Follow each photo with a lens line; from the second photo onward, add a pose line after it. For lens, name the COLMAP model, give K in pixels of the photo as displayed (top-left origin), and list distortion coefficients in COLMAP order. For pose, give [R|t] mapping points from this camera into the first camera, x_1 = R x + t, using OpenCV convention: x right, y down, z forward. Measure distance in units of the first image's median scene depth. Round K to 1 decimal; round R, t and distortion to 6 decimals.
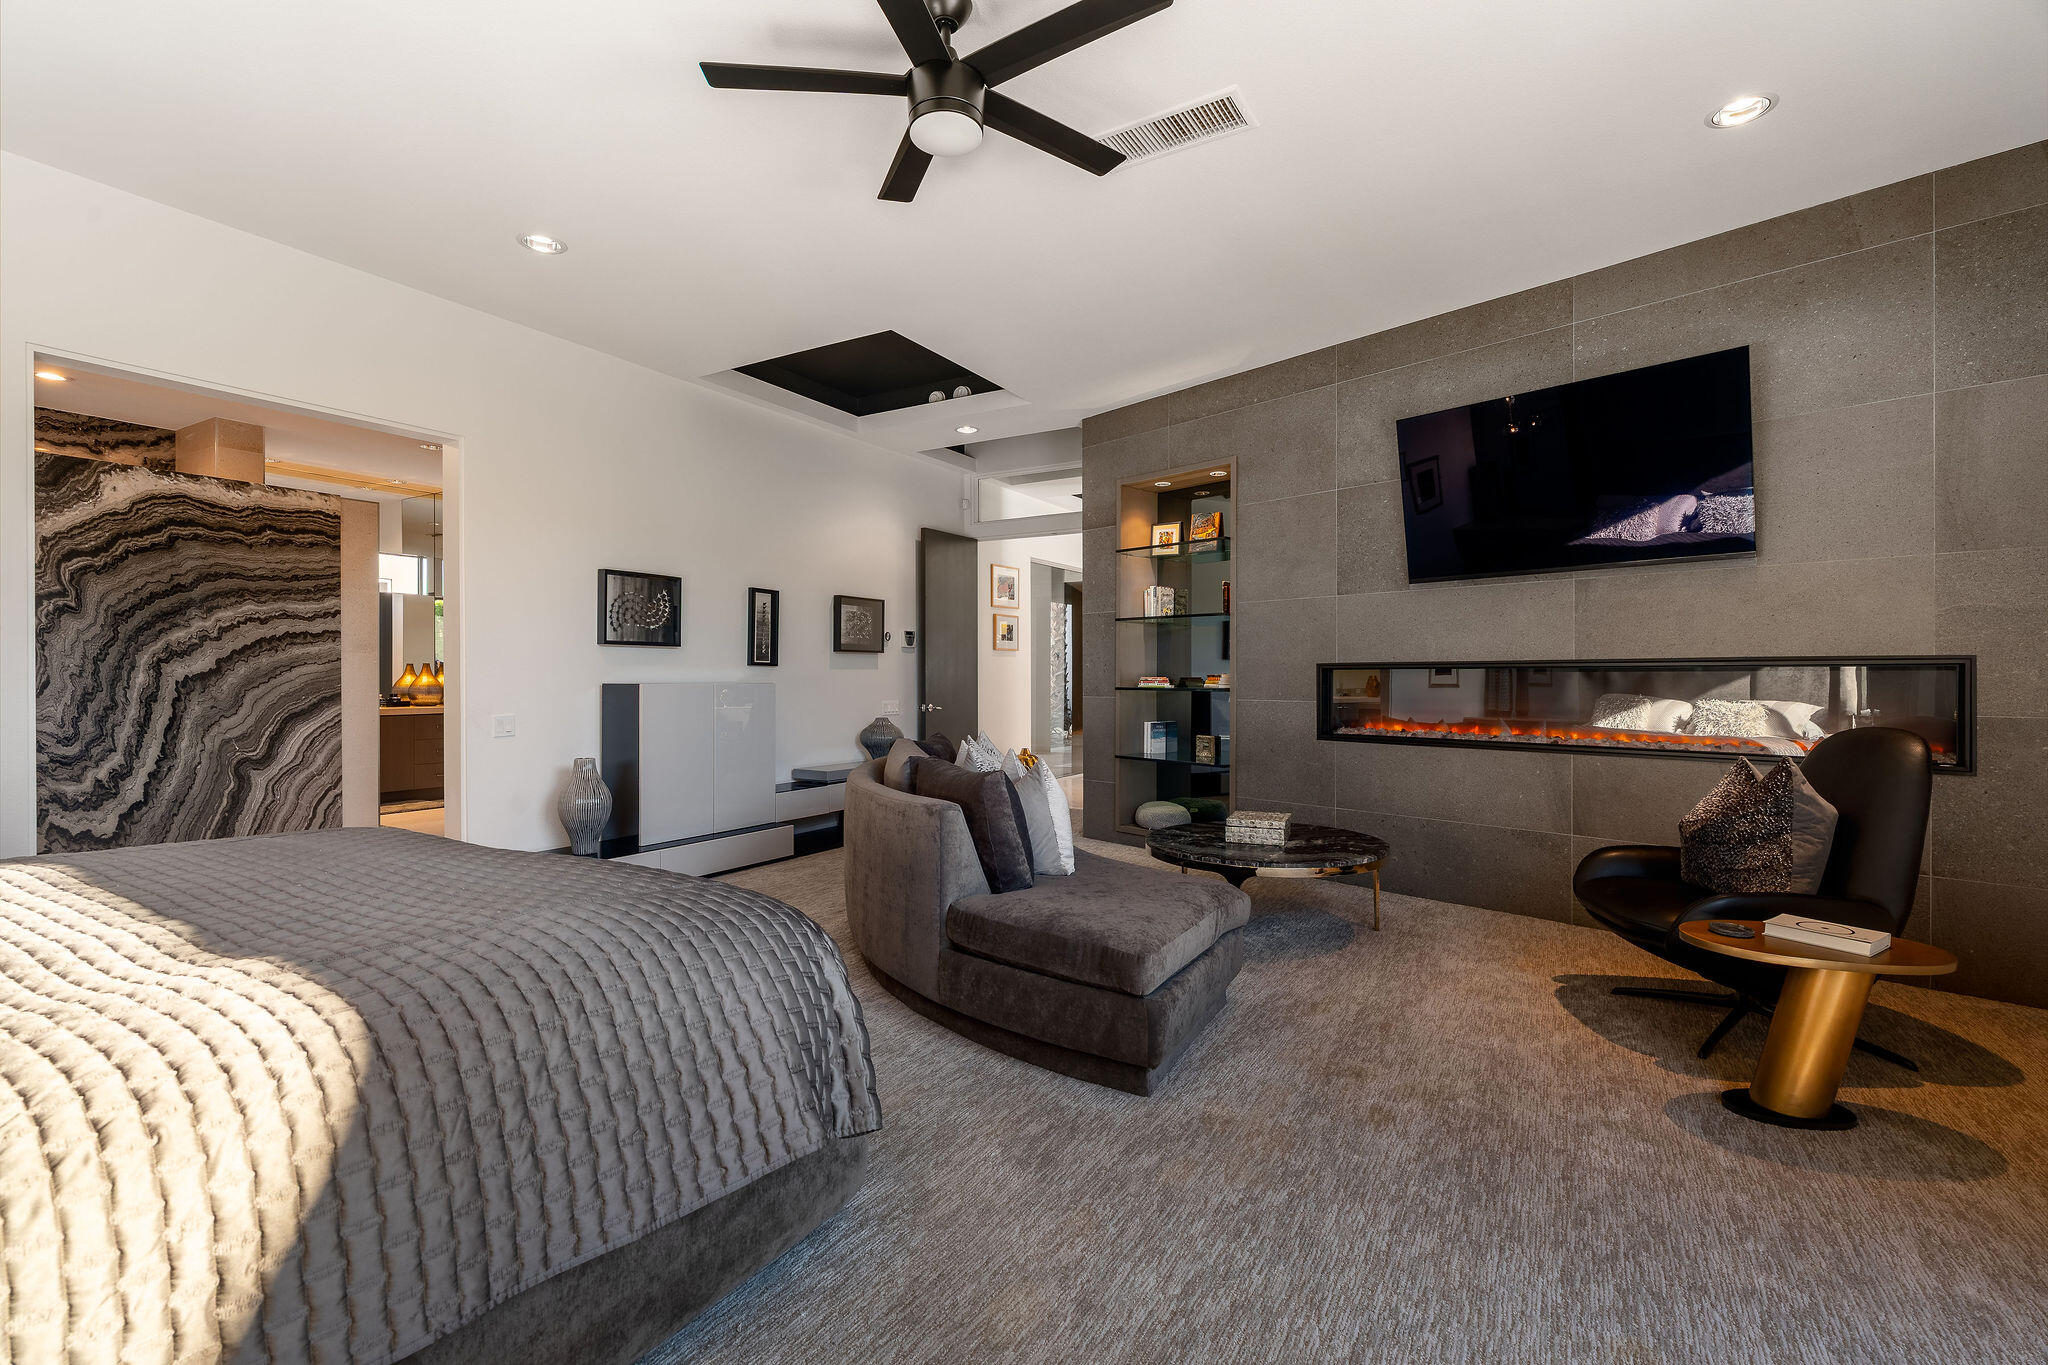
lens RADIAL K [[921.7, 0, 1020.3], [0, 921.7, 677.0], [0, 0, 1]] dist [-0.003940, 0.000033]
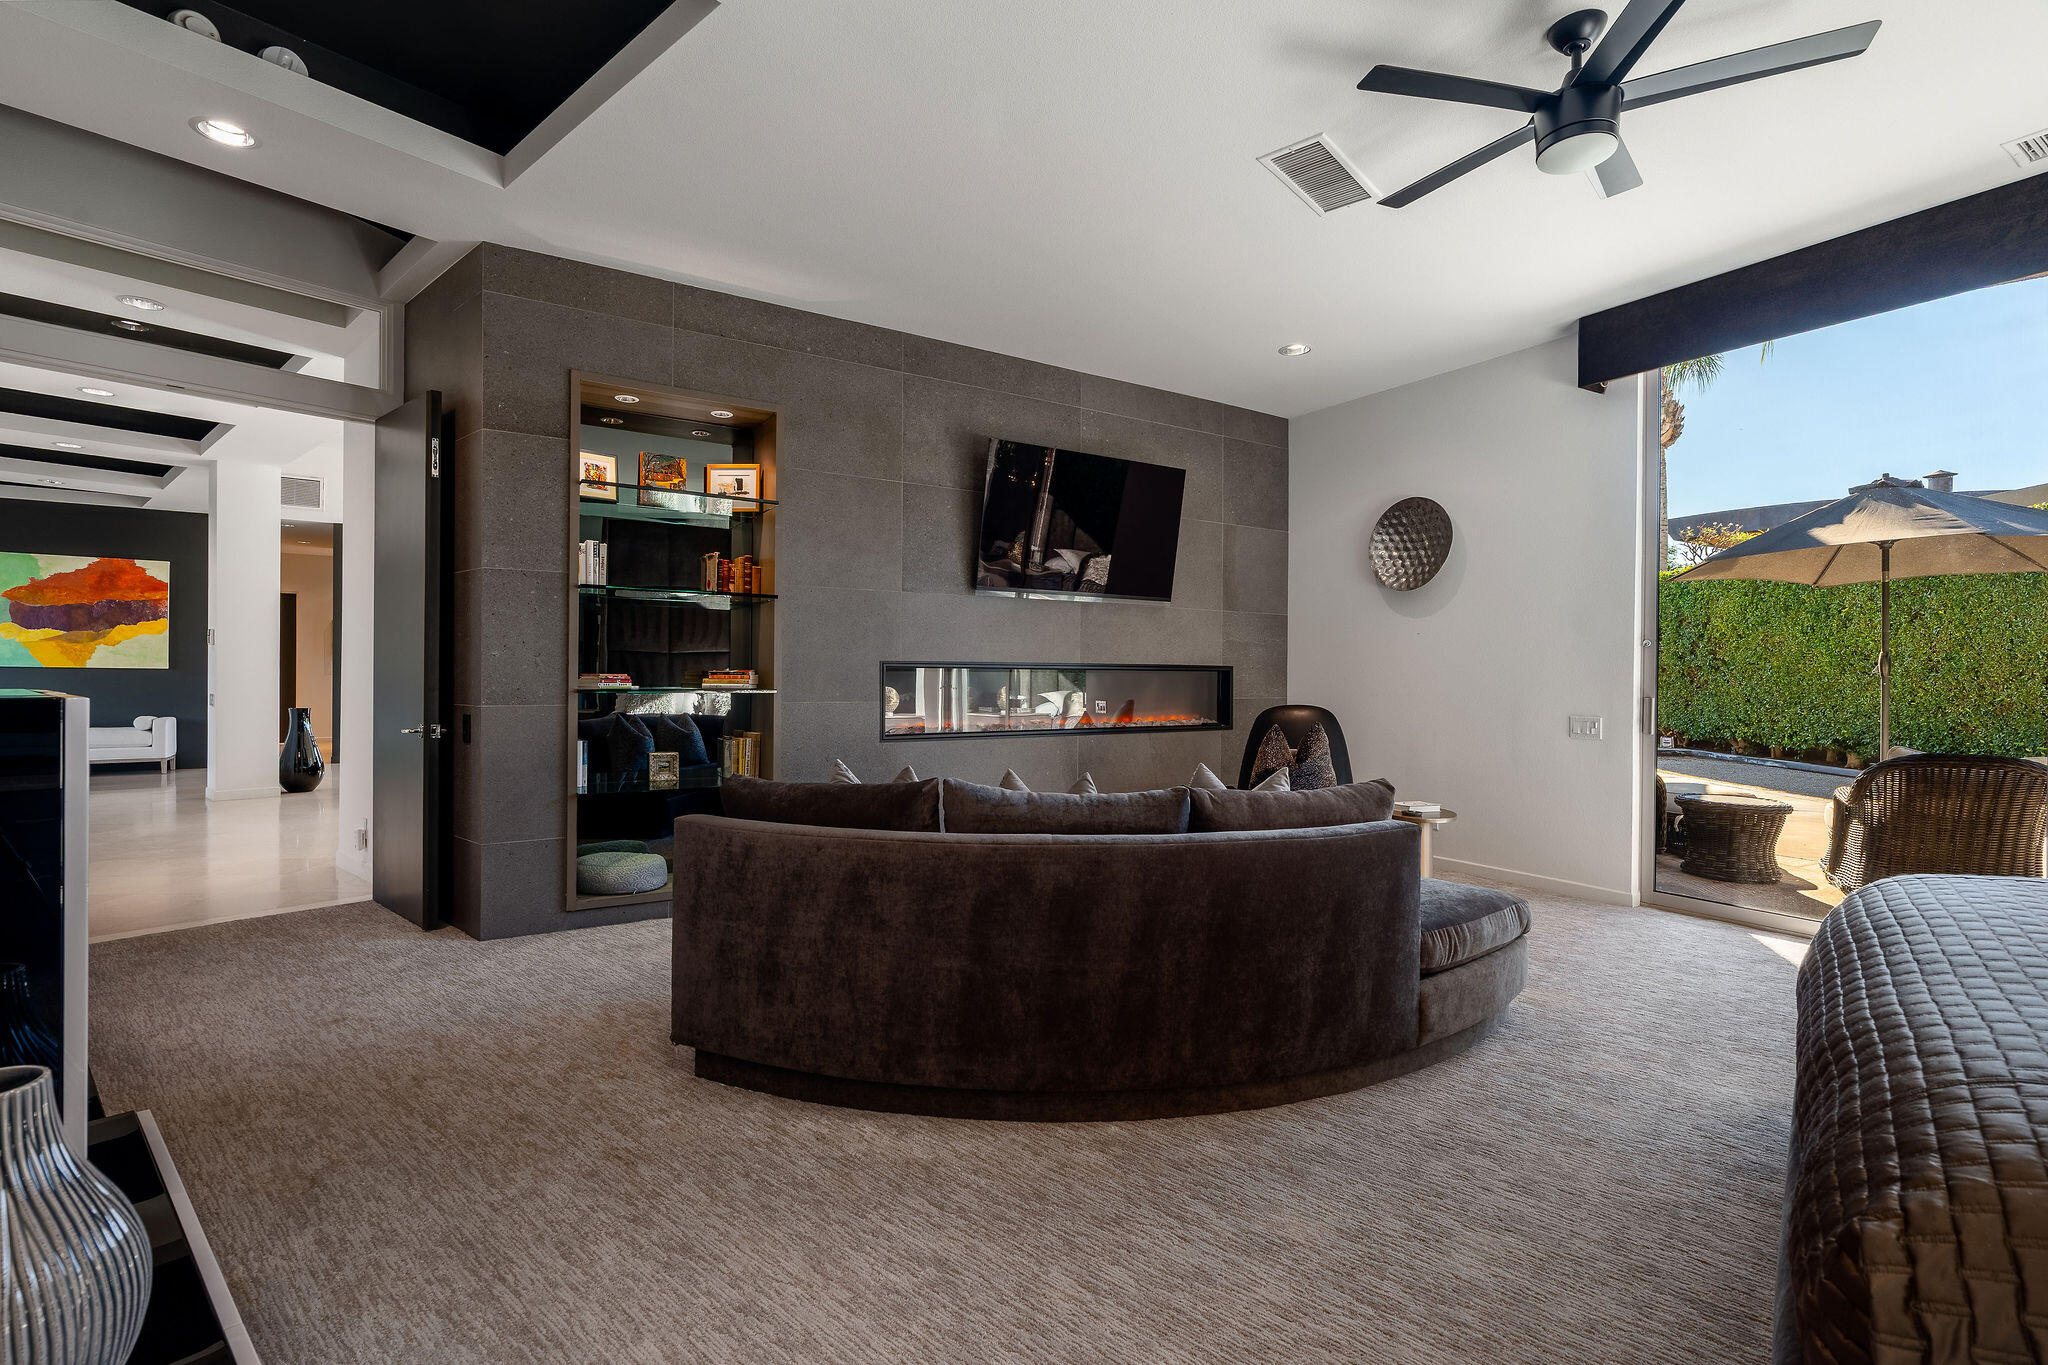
lens RADIAL K [[921.7, 0, 1020.3], [0, 921.7, 677.0], [0, 0, 1]] dist [-0.003940, 0.000033]
pose [[0.172944, 0.001190, 0.984931, -0.648703], [-0.006785, 0.999977, -0.000017, 0.001575], [-0.984908, -0.006680, 0.172948, 0.777939]]
